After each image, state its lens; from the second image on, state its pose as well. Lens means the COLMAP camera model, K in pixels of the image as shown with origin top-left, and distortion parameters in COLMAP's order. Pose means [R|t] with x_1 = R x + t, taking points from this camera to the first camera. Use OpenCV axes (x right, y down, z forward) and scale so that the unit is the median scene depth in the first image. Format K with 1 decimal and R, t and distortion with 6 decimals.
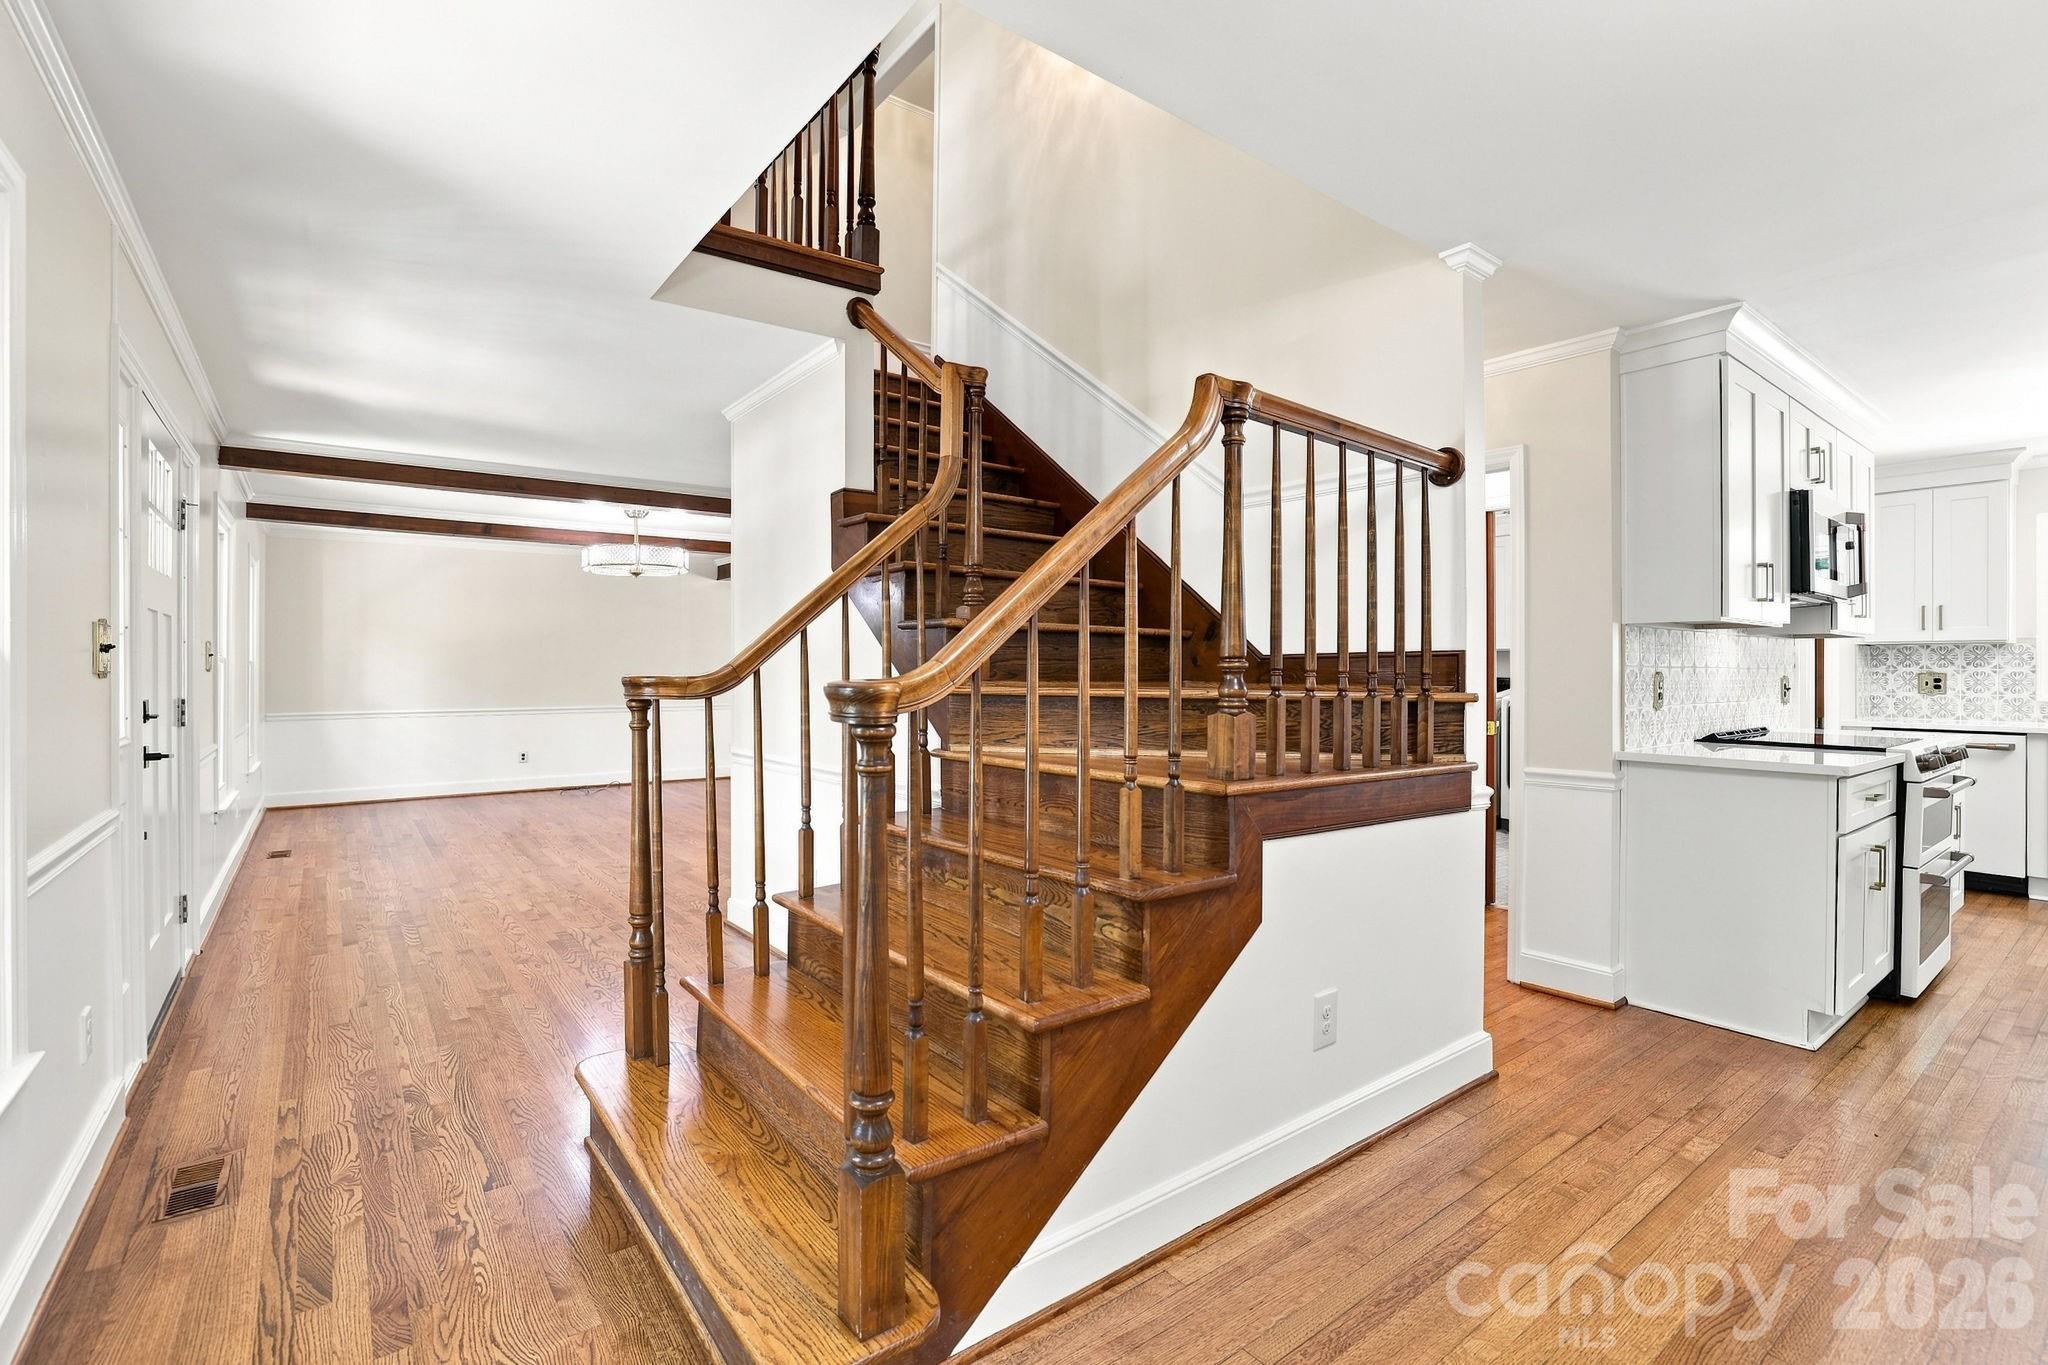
lens RADIAL K [[908.1, 0, 1013.1], [0, 908.1, 674.6], [0, 0, 1]] dist [-0.047739, 0.014637]
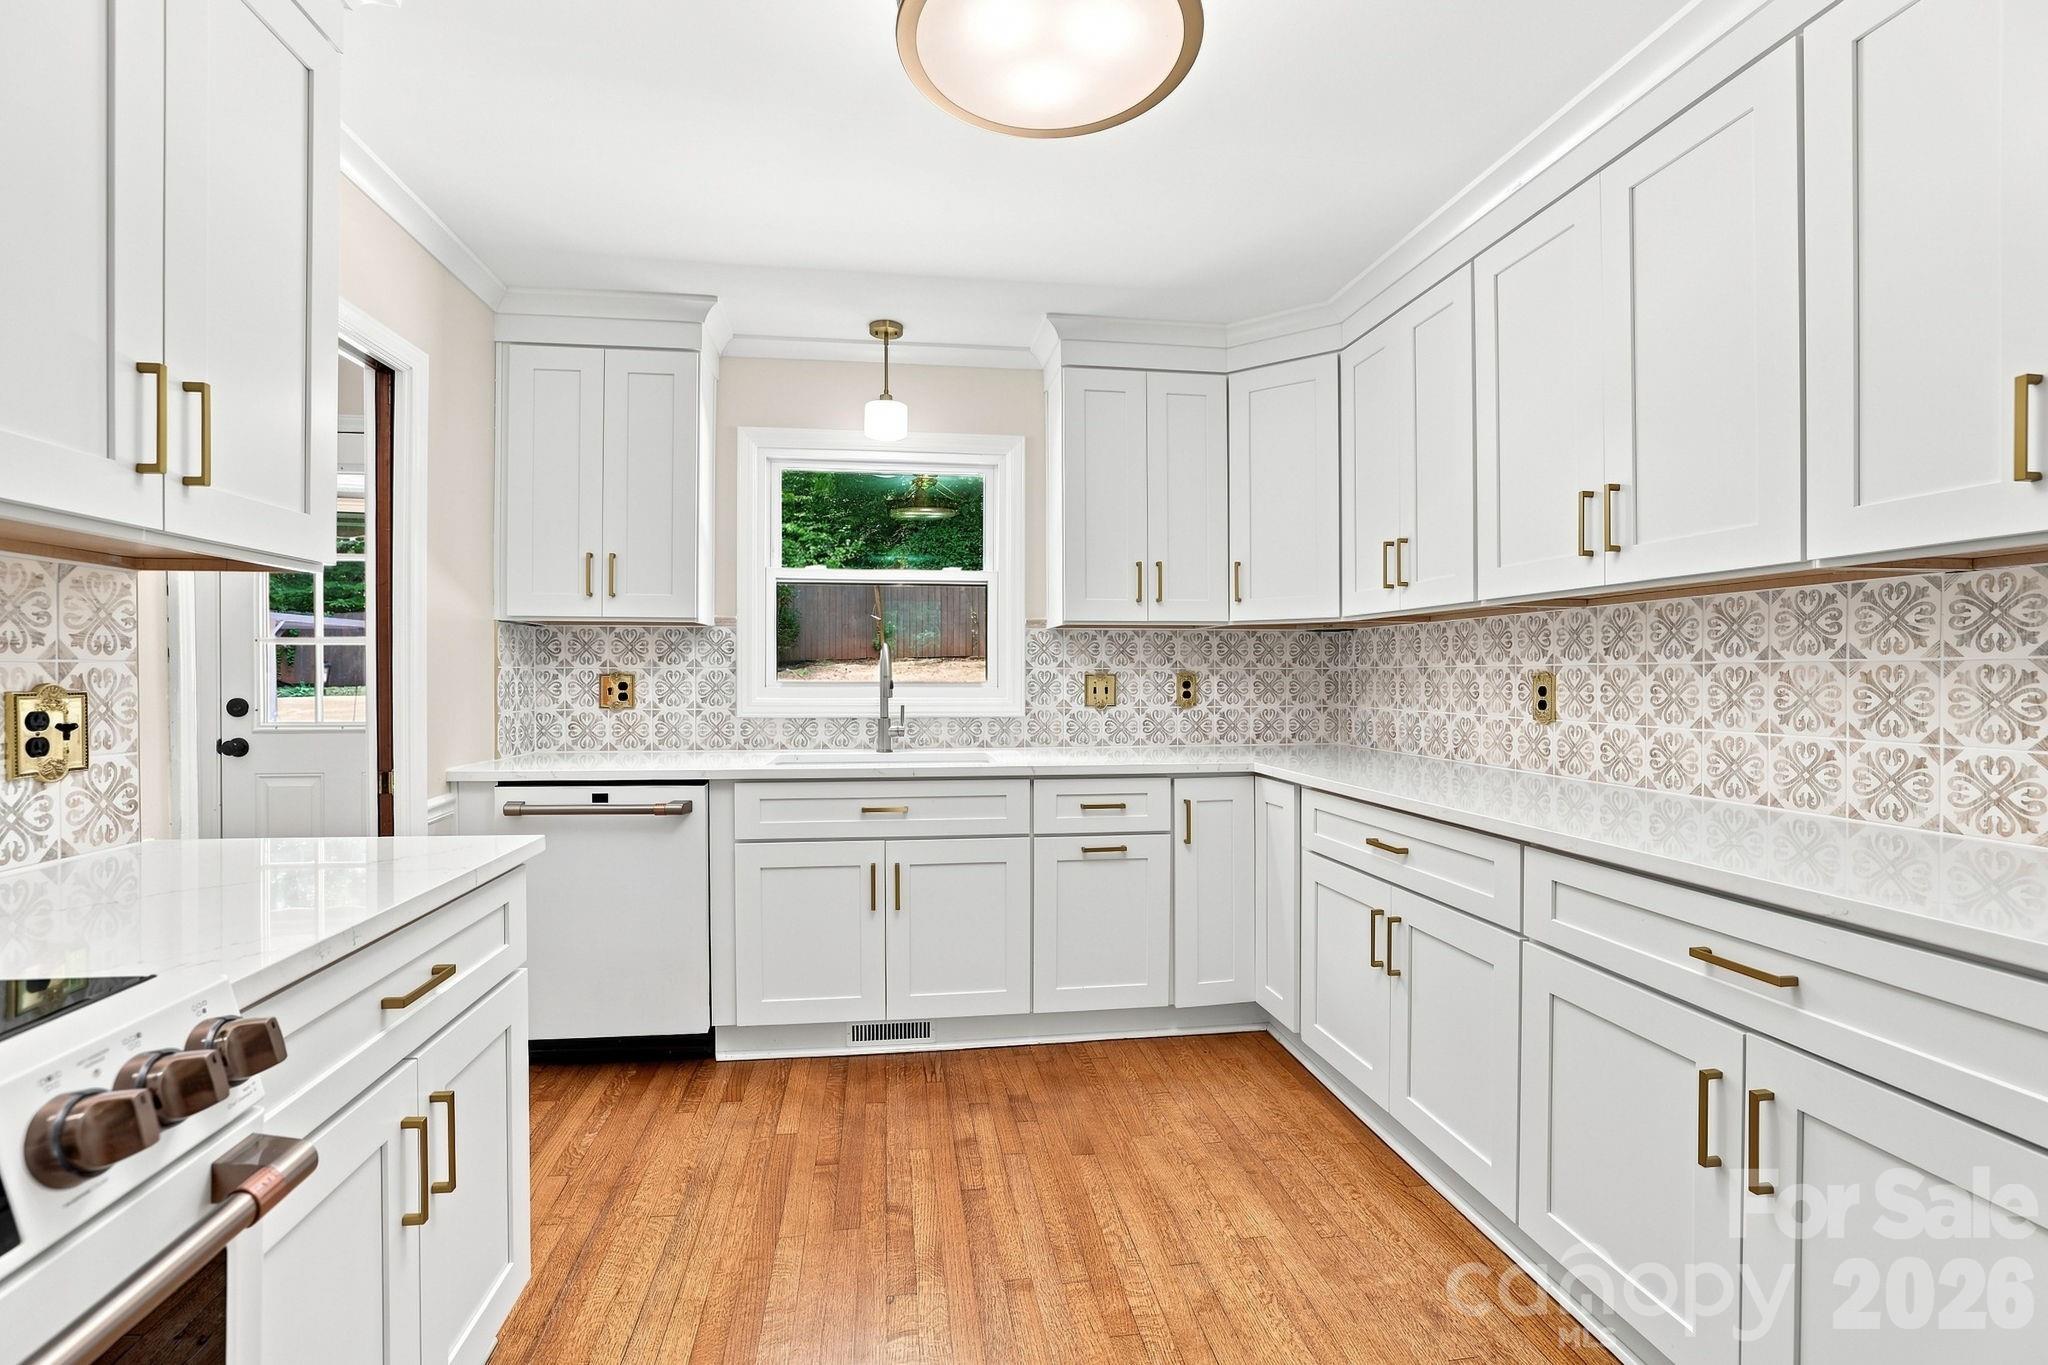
lens RADIAL K [[891.6, 0, 1006.4], [0, 891.6, 676.5], [0, 0, 1]] dist [-0.056619, 0.019616]
pose [[0.475831, -0.005441, 0.879520, 0.674705], [0.002814, 0.999985, 0.004663, -0.002001], [-0.879532, 0.000256, 0.475839, 0.501951]]
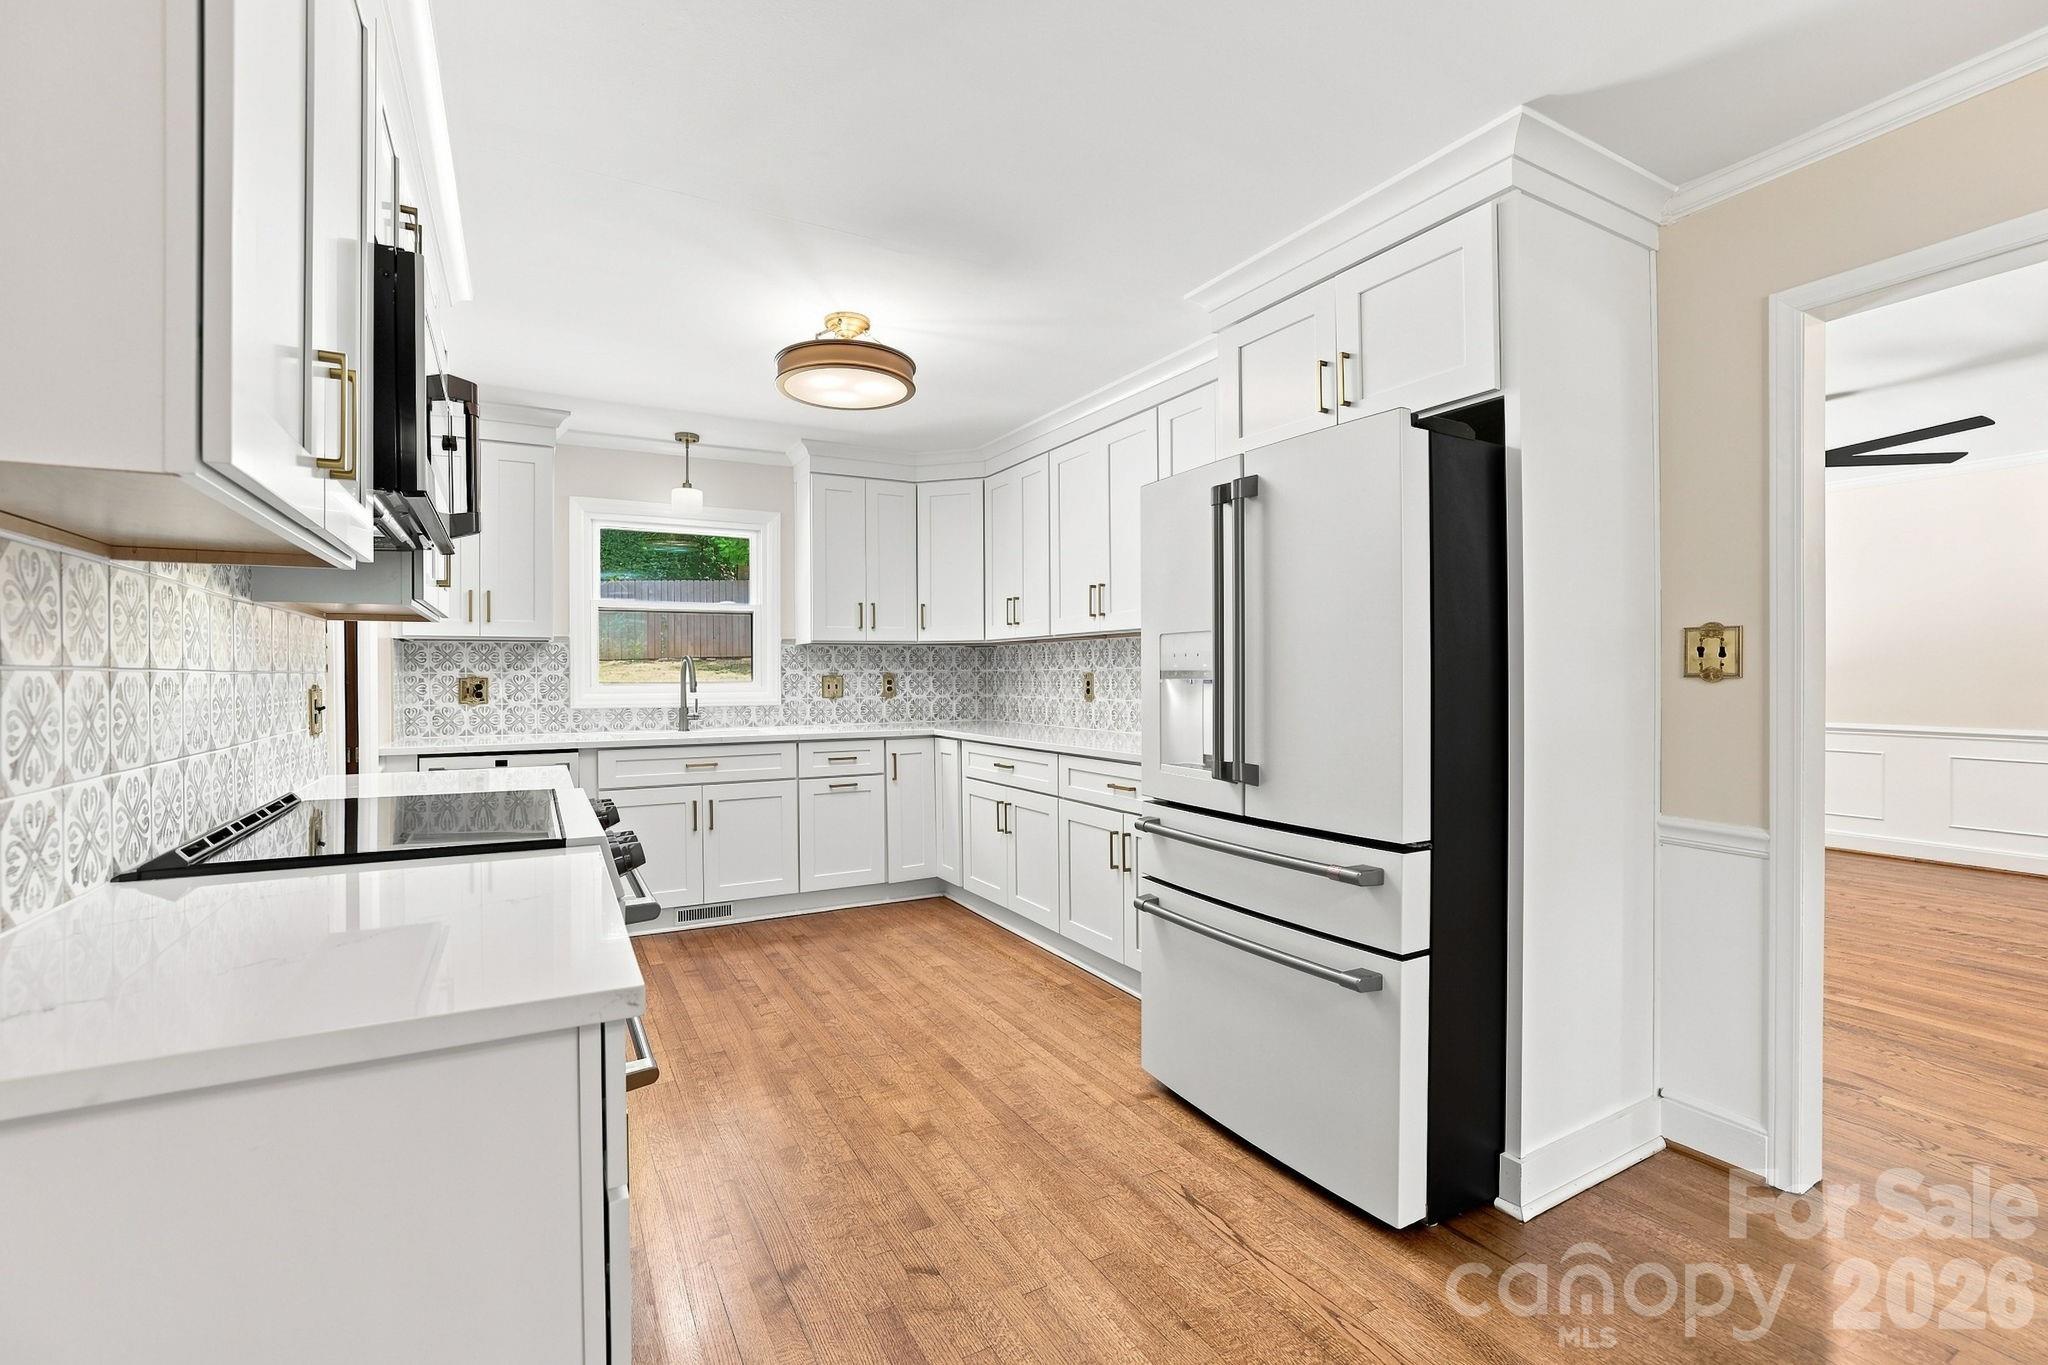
lens RADIAL K [[891.6, 0, 1006.4], [0, 891.6, 676.5], [0, 0, 1]] dist [-0.056619, 0.019616]
pose [[0.136690, -0.006815, 0.990590, 0.343648], [0.007706, 0.999953, 0.005816, -0.003805], [-0.990584, 0.006839, 0.136736, 0.431445]]
